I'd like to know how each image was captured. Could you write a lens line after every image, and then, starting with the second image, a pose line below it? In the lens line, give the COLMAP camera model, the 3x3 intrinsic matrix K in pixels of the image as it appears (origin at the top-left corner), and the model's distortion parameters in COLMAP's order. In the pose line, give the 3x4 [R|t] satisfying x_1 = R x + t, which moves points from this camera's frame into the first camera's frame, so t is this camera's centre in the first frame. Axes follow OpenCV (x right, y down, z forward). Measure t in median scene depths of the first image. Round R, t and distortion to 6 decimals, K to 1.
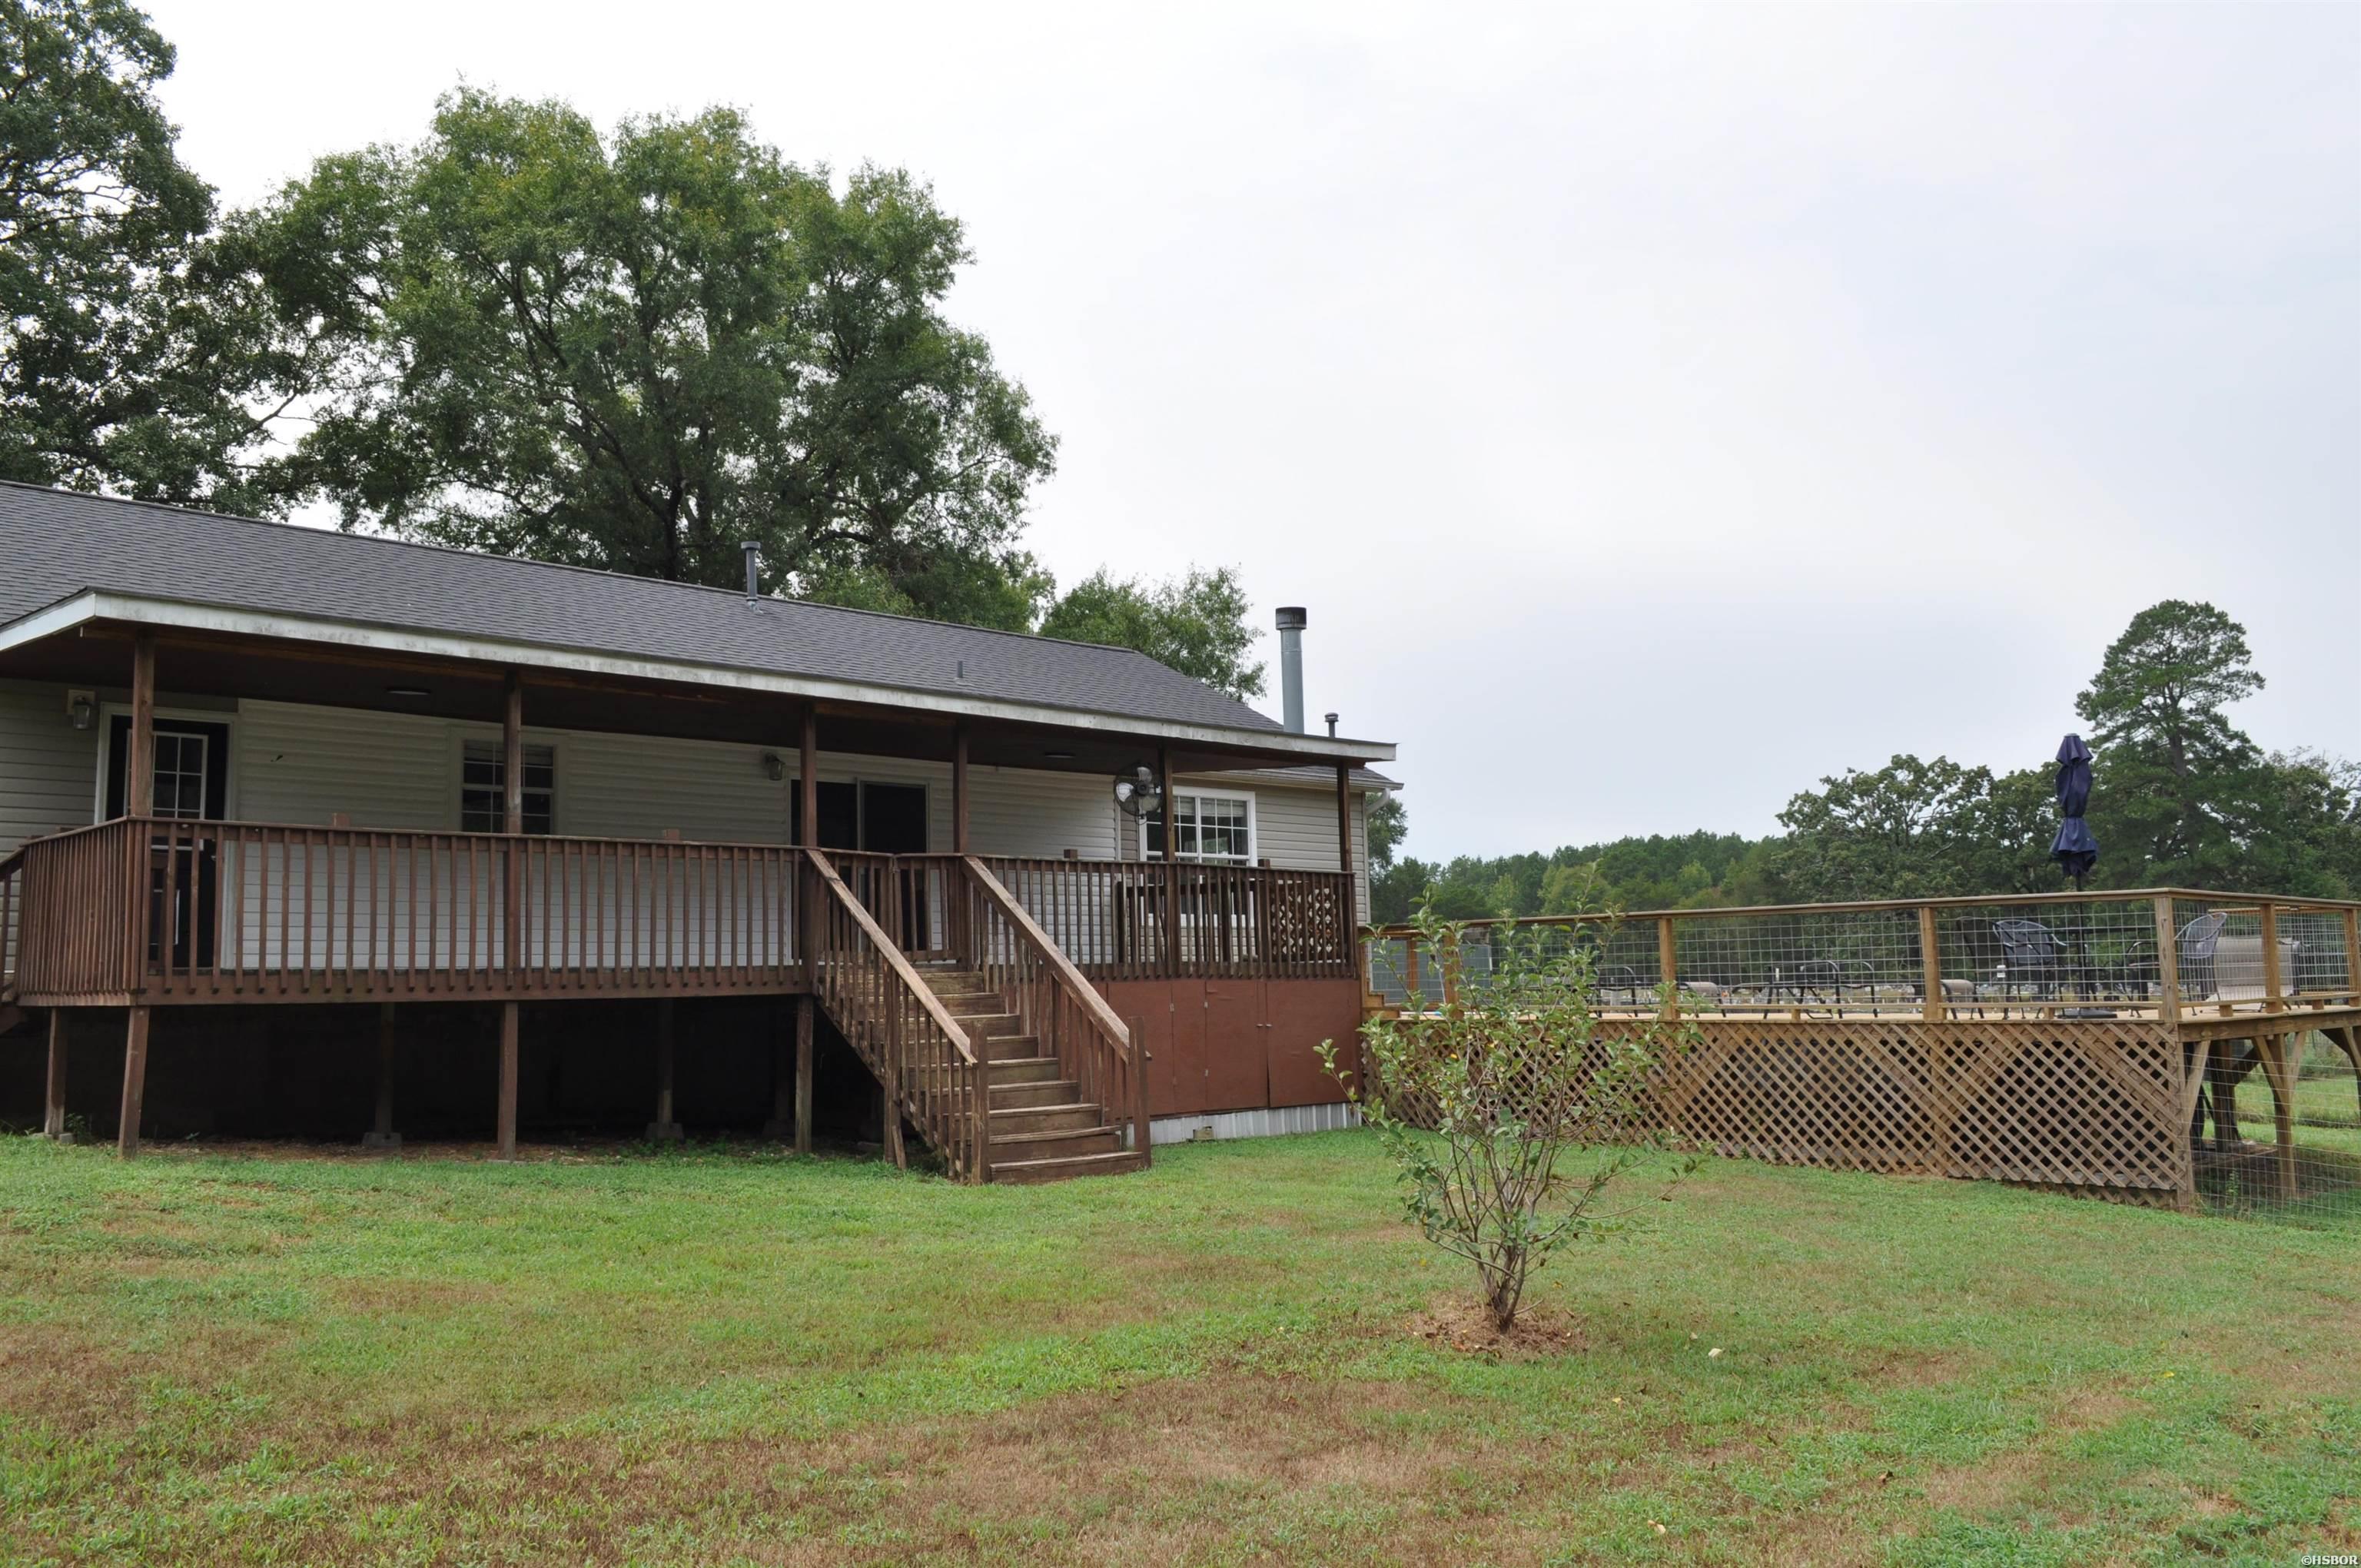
lens RADIAL K [[1869.4, 0, 1180.5], [0, 1869.4, 784.0], [0, 0, 1]] dist [-0.012087, 0.007060]
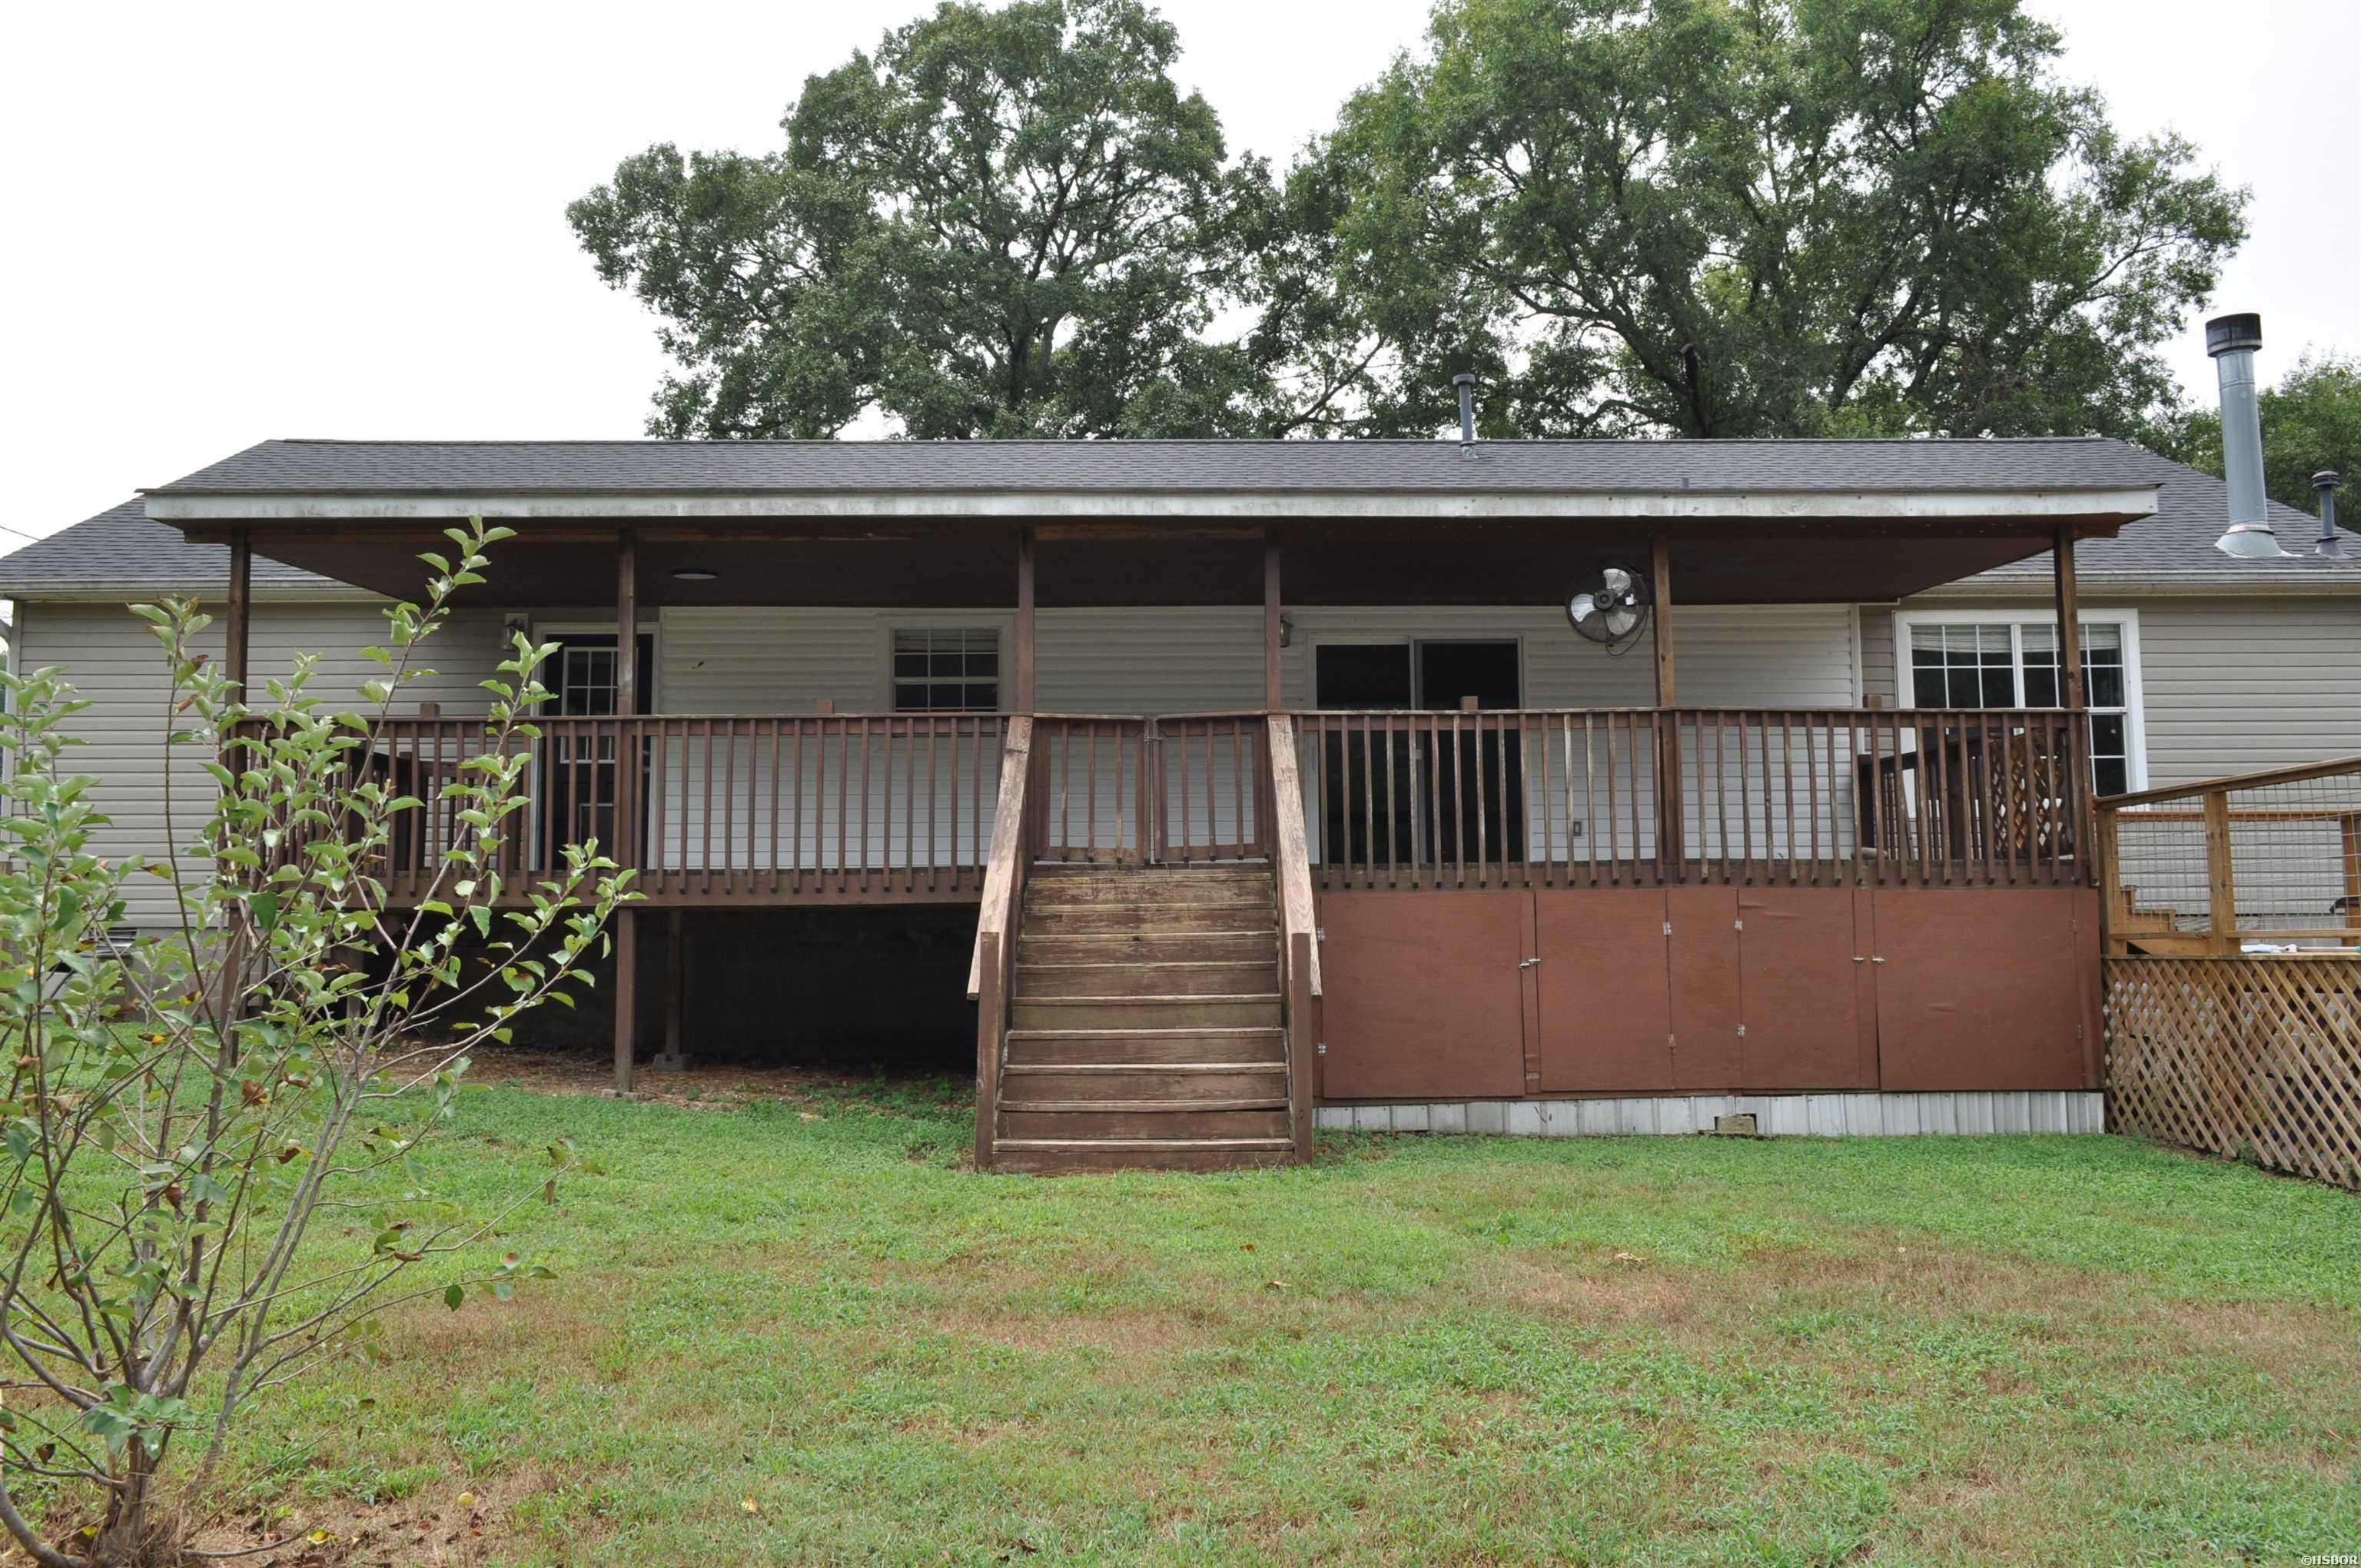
lens RADIAL K [[1869.4, 0, 1180.5], [0, 1869.4, 784.0], [0, 0, 1]] dist [-0.012087, 0.007060]
pose [[0.733970, -0.047878, -0.677493, 0.314429], [0.067264, 0.997732, 0.002362, 0.055645], [0.675843, -0.047304, 0.735526, 0.403881]]
